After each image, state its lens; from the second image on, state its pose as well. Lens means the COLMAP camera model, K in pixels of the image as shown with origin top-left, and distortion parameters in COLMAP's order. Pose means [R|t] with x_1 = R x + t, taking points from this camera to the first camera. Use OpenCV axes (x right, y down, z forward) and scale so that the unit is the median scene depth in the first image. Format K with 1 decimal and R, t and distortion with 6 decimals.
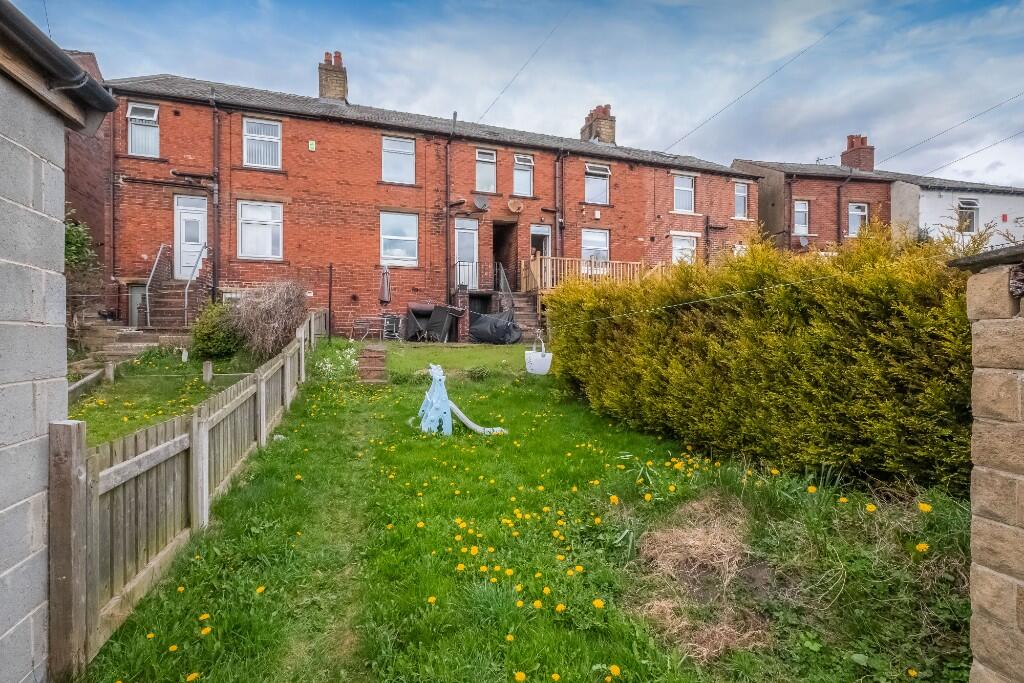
lens RADIAL K [[450.3, 0, 513.1], [0, 450.3, 342.0], [0, 0, 1]] dist [0.001126, -0.002277]
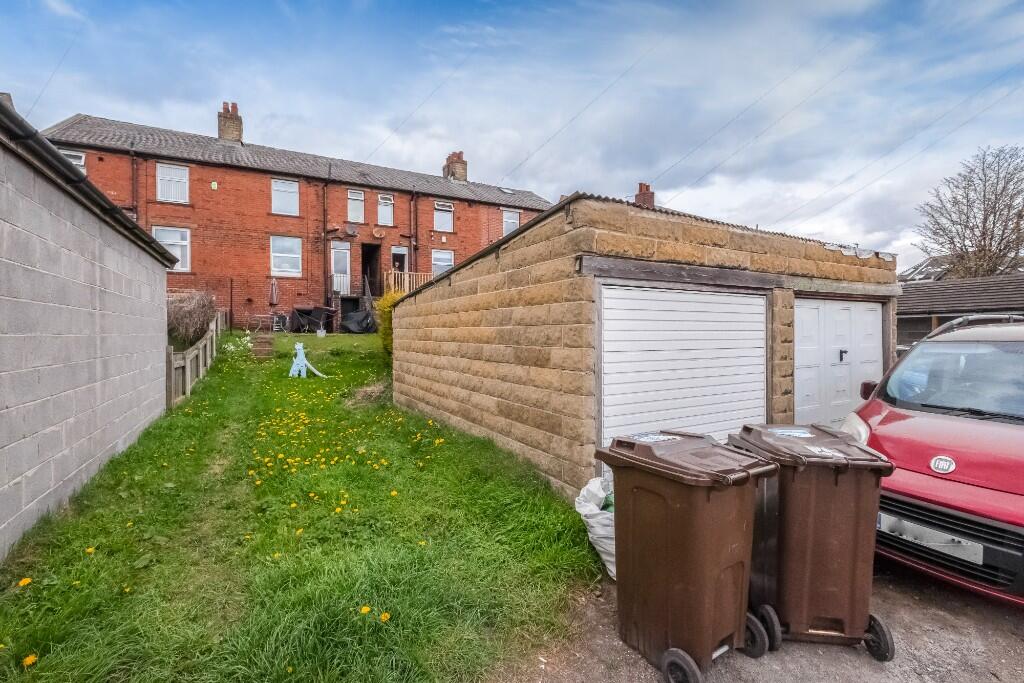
lens RADIAL K [[450.3, 0, 510.9], [0, 450.3, 333.2], [0, 0, 1]] dist [0.001126, -0.002277]
pose [[0.982309, -0.007978, 0.187096, 0.145086], [0.009960, 0.999904, -0.009652, 0.017702], [-0.187001, 0.011345, 0.982294, -0.418662]]
